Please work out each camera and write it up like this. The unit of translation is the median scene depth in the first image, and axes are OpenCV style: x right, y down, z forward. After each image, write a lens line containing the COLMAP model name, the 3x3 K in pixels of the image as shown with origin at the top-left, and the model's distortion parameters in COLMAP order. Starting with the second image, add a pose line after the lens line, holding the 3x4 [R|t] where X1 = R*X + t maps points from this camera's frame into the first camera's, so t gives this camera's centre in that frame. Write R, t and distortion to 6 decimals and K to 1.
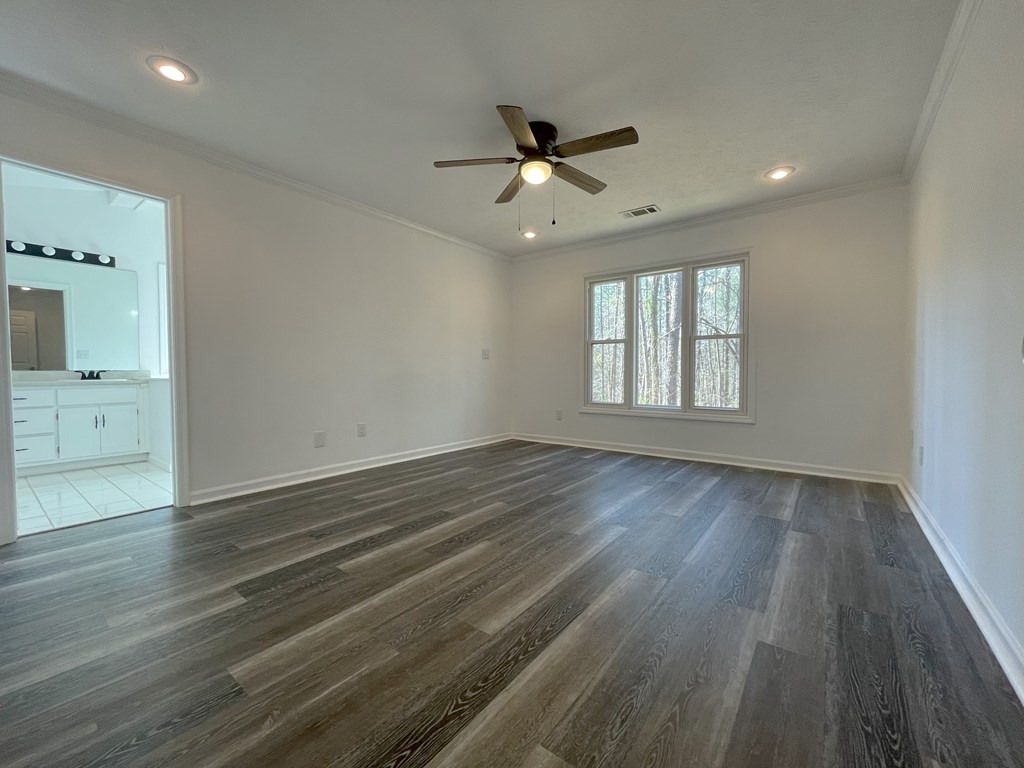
lens RADIAL K [[418.3, 0, 512.0], [0, 418.3, 384.0], [0, 0, 1]] dist [-0.001372, 0.000043]
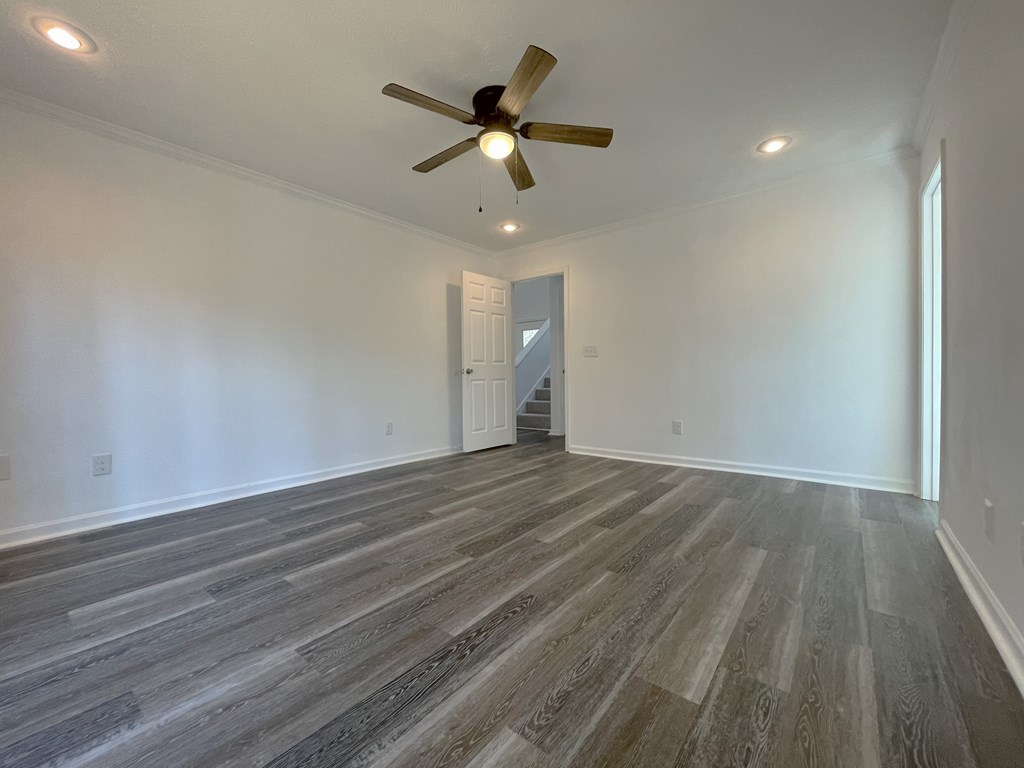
lens RADIAL K [[418.3, 0, 512.0], [0, 418.3, 384.0], [0, 0, 1]] dist [-0.001372, 0.000043]
pose [[-0.999631, 0.015809, 0.022078, 0.015887], [0.016962, 0.998449, 0.053022, -0.049235], [-0.021205, 0.053377, -0.998349, 1.921323]]
